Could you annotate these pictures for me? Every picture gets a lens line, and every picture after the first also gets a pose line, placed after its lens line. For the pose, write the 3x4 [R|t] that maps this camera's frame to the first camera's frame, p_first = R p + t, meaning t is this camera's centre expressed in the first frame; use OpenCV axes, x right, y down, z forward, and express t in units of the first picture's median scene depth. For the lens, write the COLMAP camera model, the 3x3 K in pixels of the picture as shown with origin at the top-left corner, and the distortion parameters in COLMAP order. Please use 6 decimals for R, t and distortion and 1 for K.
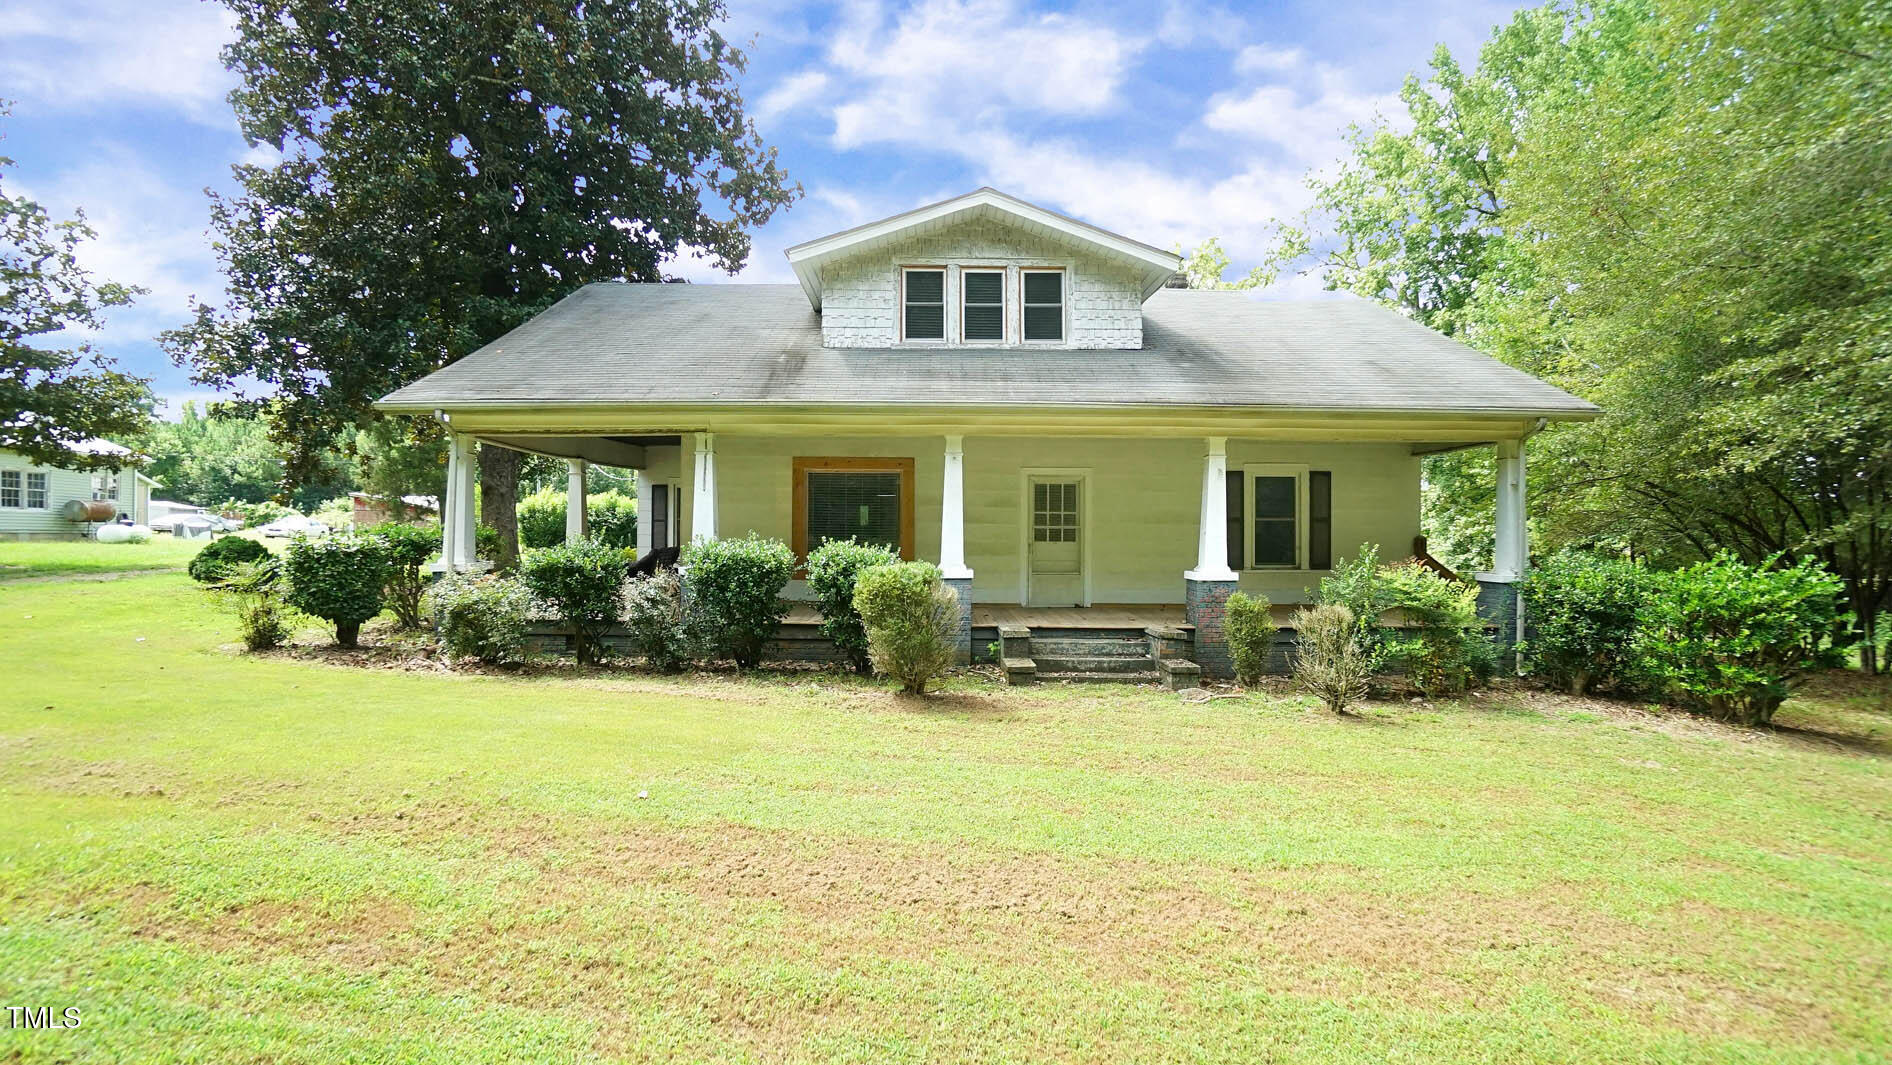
lens RADIAL K [[832.5, 0, 945.4], [0, 832.5, 531.6], [0, 0, 1]] dist [-0.062013, 0.022149]
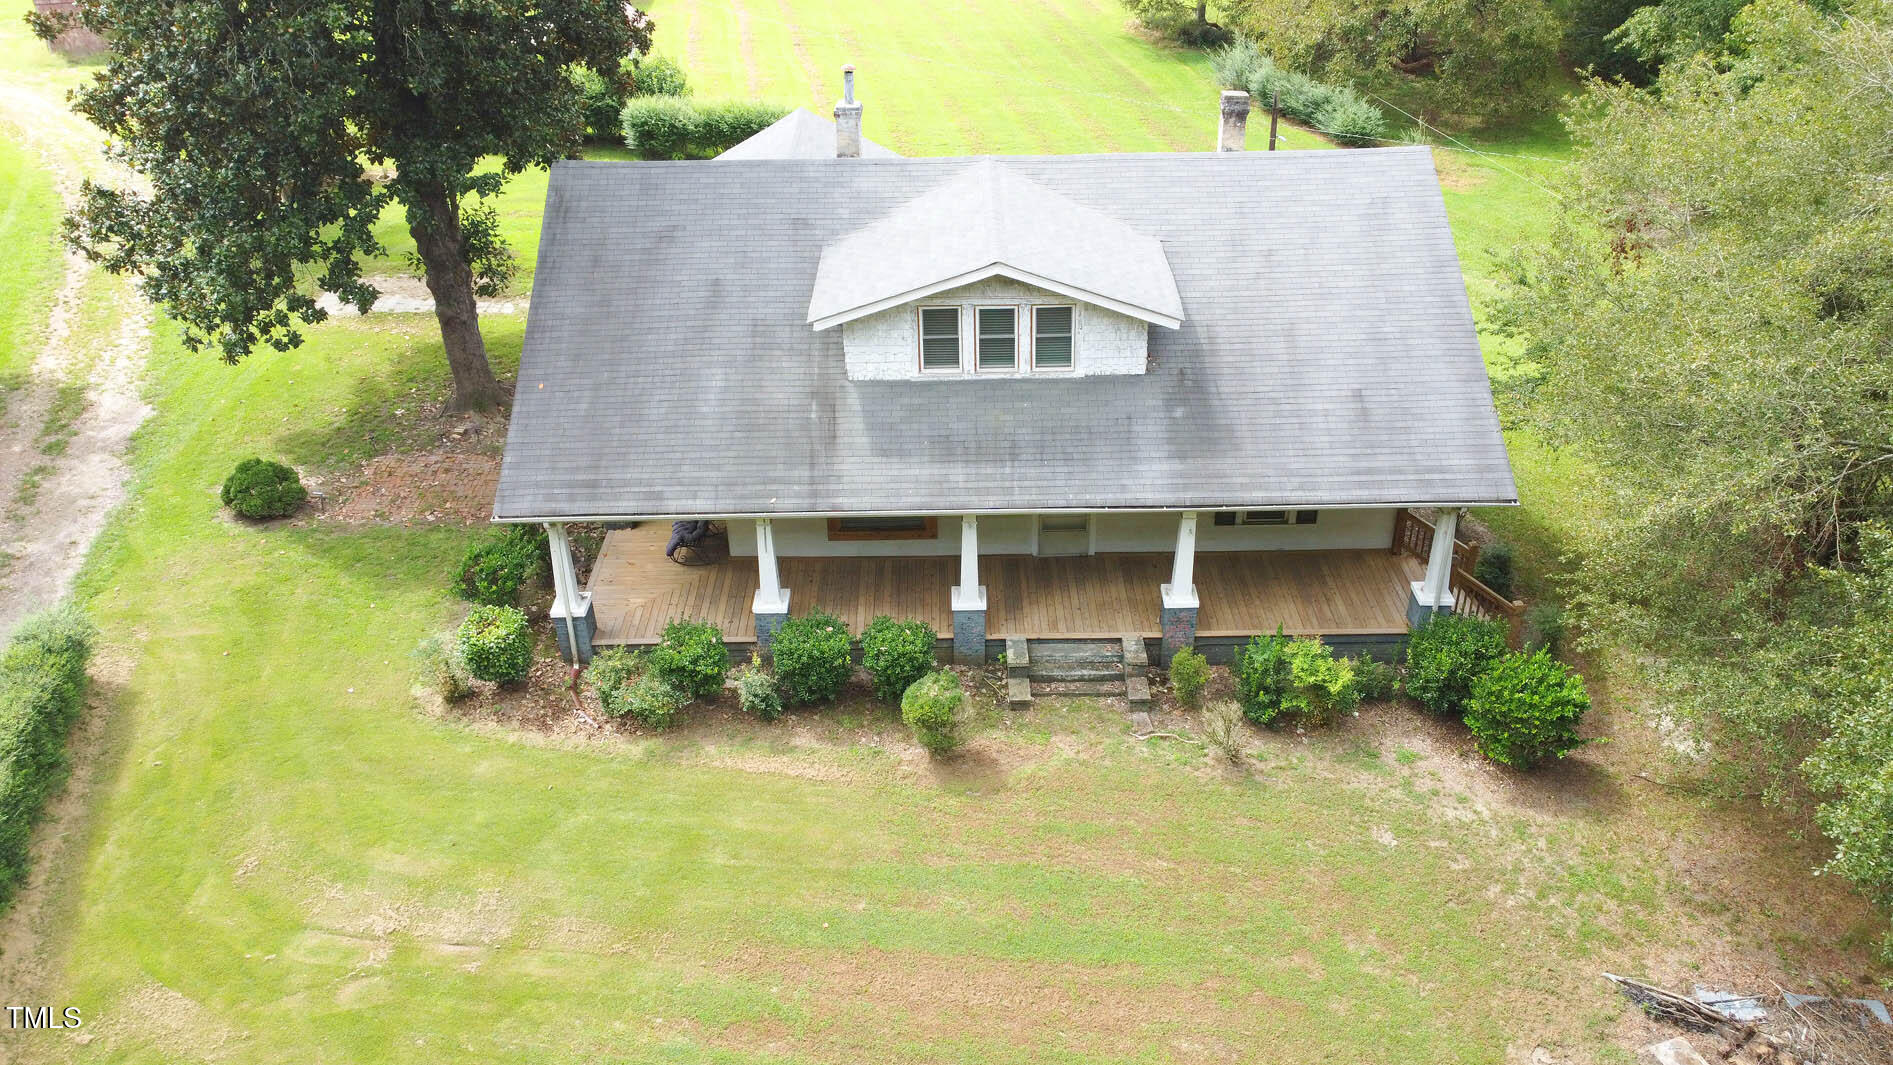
lens RADIAL K [[1439.3, 0, 956.8], [0, 1439.3, 514.2], [0, 0, 1]] dist [0.001405, -0.003668]
pose [[0.999898, -0.008237, -0.011649, 0.014750], [0.013138, 0.849927, 0.526736, -1.051635], [0.005562, -0.526835, 0.849949, -0.675366]]
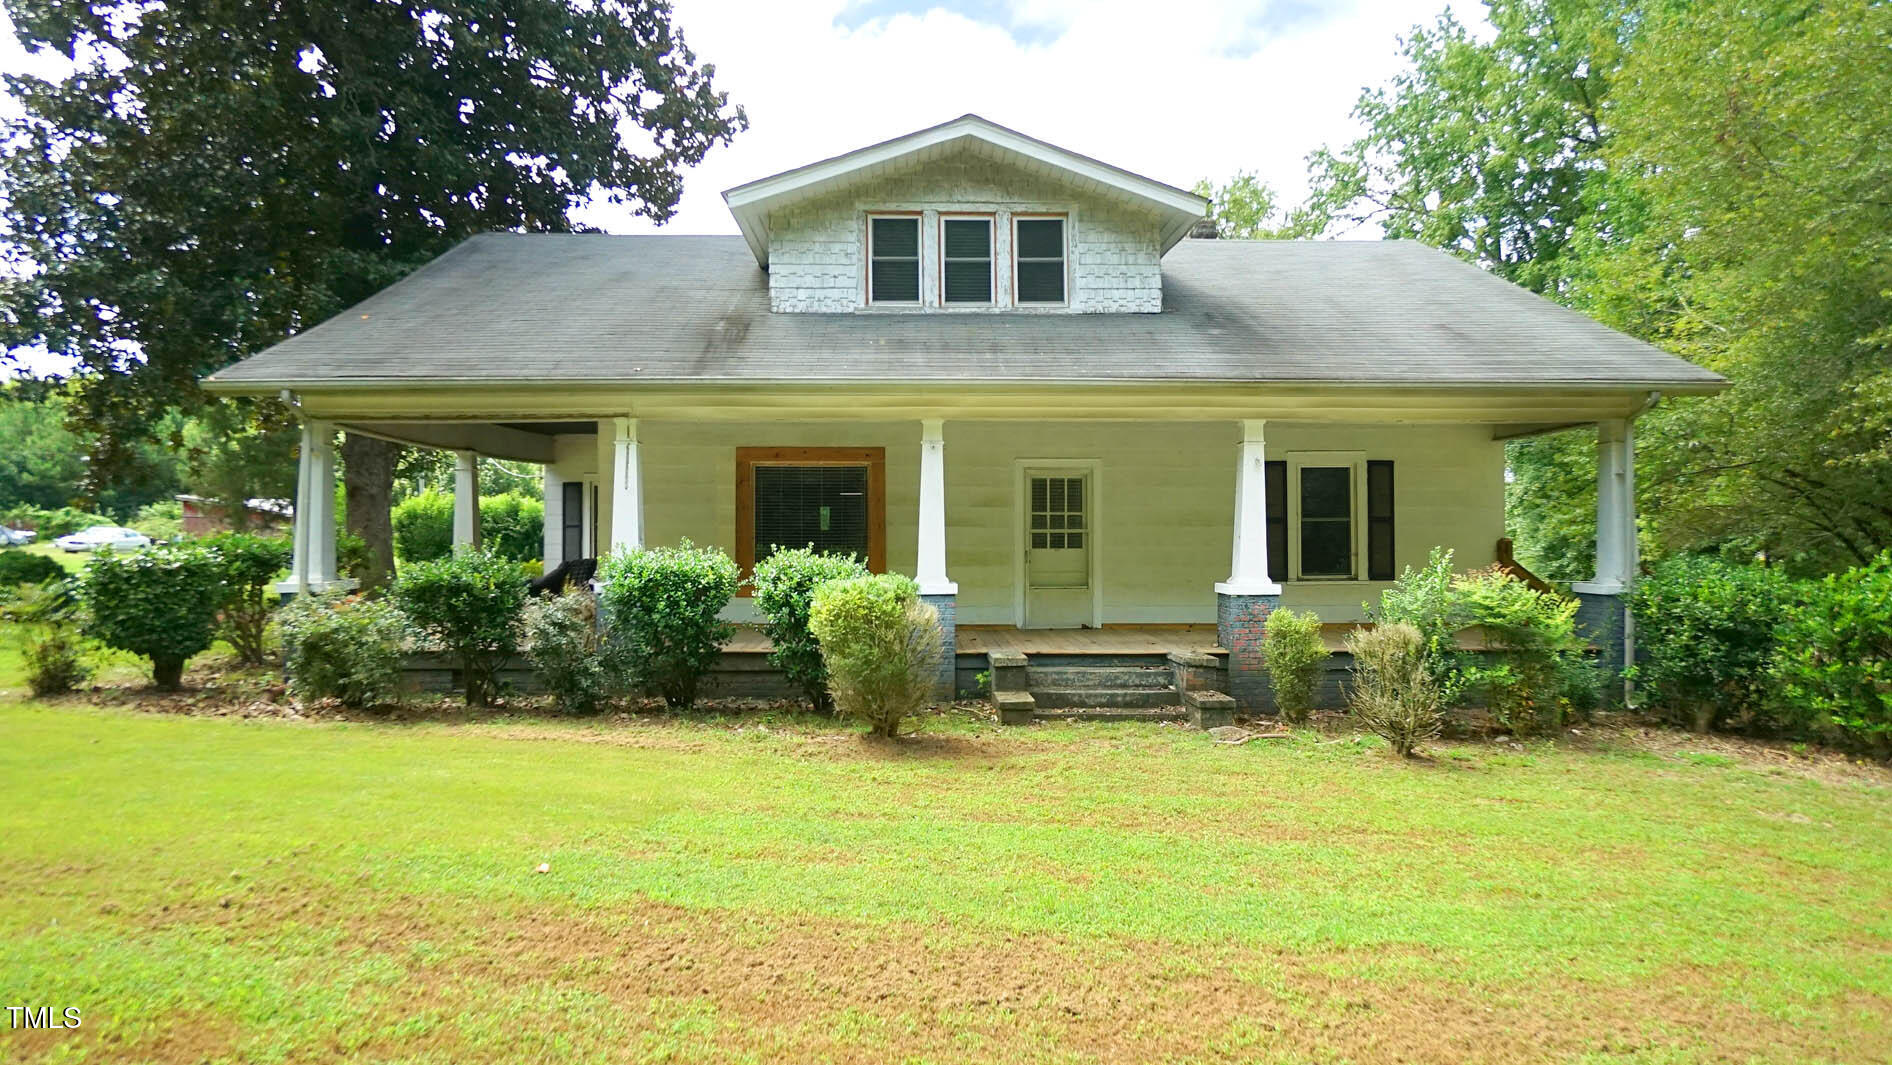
lens RADIAL K [[1009.1, 0, 944.2], [0, 1009.1, 542.2], [0, 0, 1]] dist [-0.024682, 0.013697]
pose [[0.999805, -0.008265, 0.017924, 0.002935], [0.008194, 0.999958, 0.004012, 0.000743], [-0.017956, -0.003864, 0.999831, 0.006535]]
